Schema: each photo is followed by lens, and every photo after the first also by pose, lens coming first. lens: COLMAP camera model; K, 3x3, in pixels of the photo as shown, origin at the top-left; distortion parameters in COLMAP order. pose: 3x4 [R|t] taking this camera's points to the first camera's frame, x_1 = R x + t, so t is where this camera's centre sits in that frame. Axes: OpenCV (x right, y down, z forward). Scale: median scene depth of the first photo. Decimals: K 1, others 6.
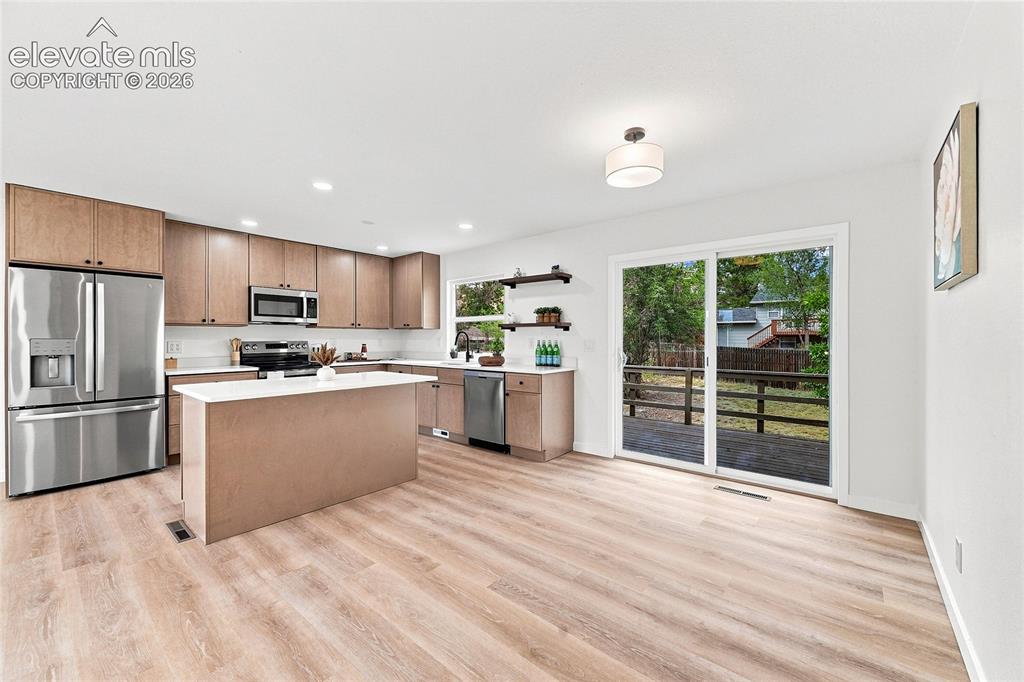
lens RADIAL K [[407.8, 0, 516.4], [0, 407.8, 339.1], [0, 0, 1]] dist [-0.005009, 0.000353]
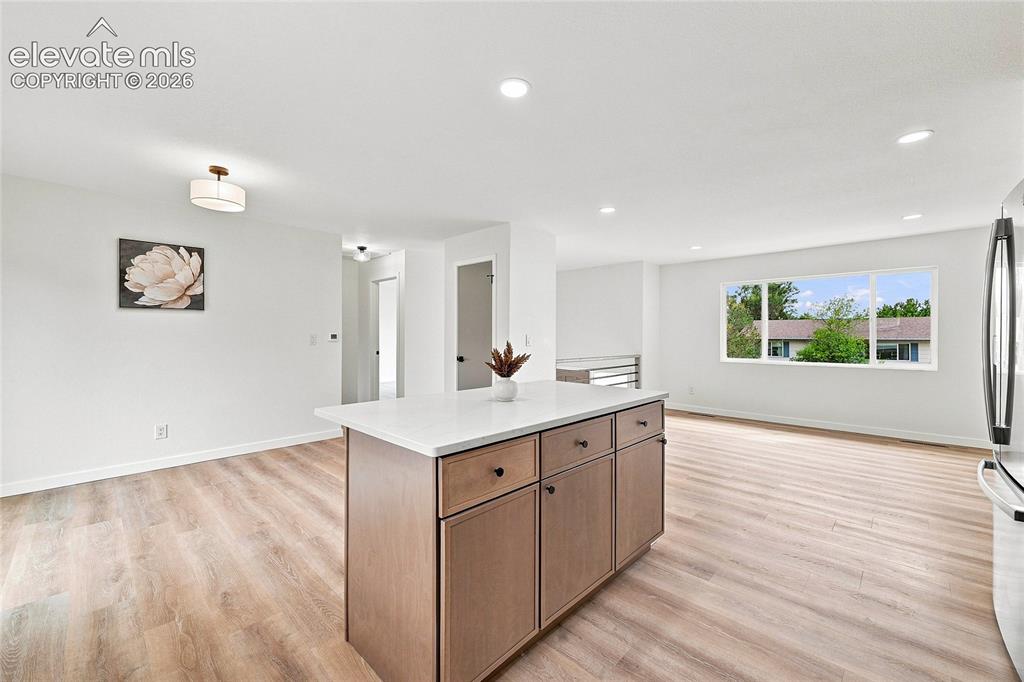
lens RADIAL K [[407.8, 0, 517.0], [0, 407.8, 335.8], [0, 0, 1]] dist [-0.005009, 0.000353]
pose [[-0.998075, -0.000367, 0.062015, -0.404535], [-0.000270, 0.999999, 0.001575, -0.001135], [-0.062016, 0.001555, -0.998074, 1.261239]]
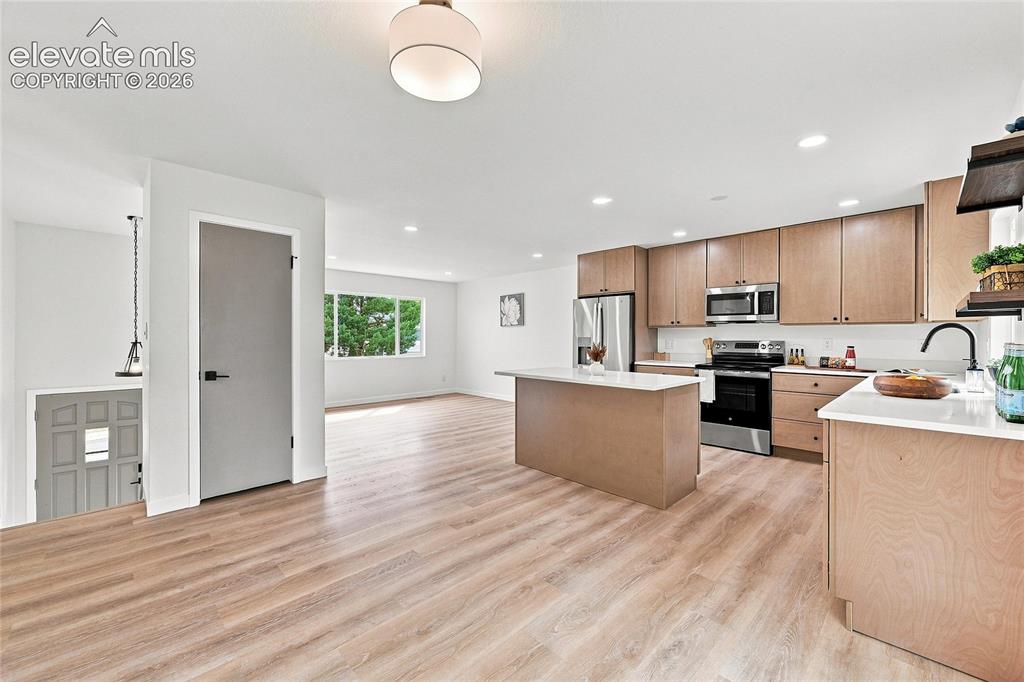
lens RADIAL K [[407.8, 0, 514.2], [0, 407.8, 339.0], [0, 0, 1]] dist [-0.005009, 0.000353]
pose [[-0.096493, 0.004202, -0.995325, 0.514326], [-0.004322, 0.999980, 0.004641, -0.001022], [0.995324, 0.004749, -0.096473, 0.680047]]
